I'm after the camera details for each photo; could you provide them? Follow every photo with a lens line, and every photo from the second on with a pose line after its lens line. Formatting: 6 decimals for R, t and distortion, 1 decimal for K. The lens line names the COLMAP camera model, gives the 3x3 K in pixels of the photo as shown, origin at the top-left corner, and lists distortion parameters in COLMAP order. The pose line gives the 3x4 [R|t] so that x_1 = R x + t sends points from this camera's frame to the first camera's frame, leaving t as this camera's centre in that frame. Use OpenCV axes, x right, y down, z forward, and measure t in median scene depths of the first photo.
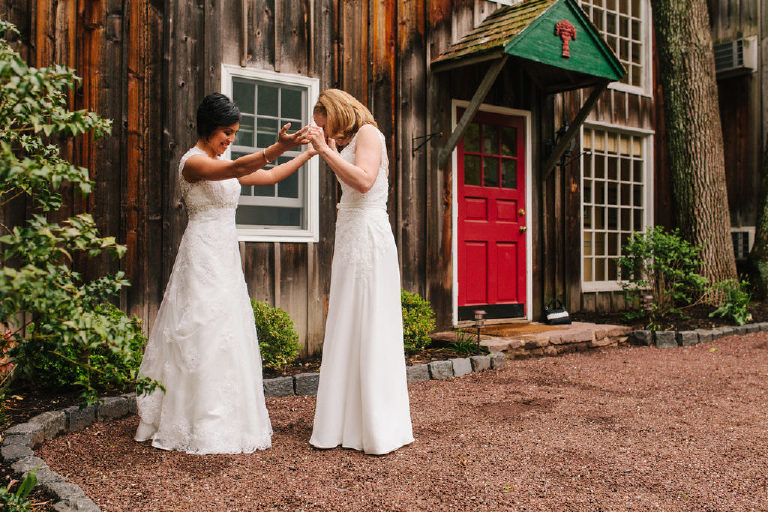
lens RADIAL K [[817.1, 0, 384.0], [0, 817.1, 256.0], [0, 0, 1]] dist [-0.023487, -0.000528]
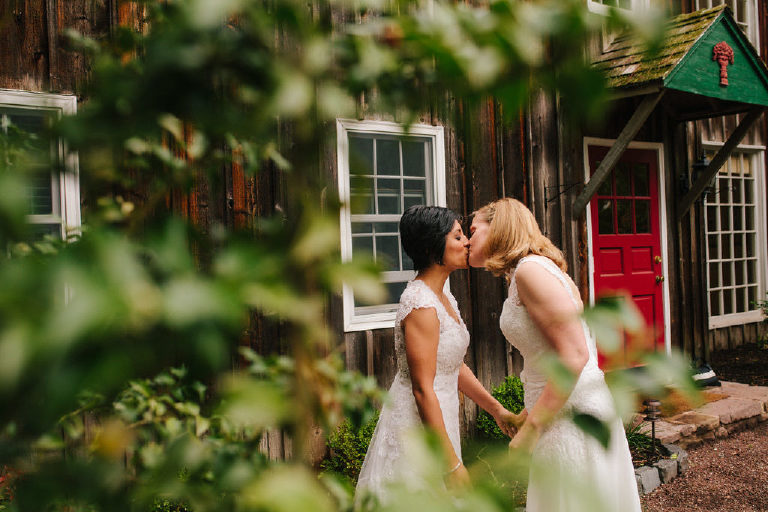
lens RADIAL K [[757.6, 0, 384.0], [0, 757.6, 256.0], [0, 0, 1]] dist [-0.006421, 0.012552]
pose [[0.999243, -0.038774, -0.003215, -0.133504], [0.038865, 0.998593, 0.036067, -0.105909], [0.001812, -0.036165, 0.999344, 0.196842]]
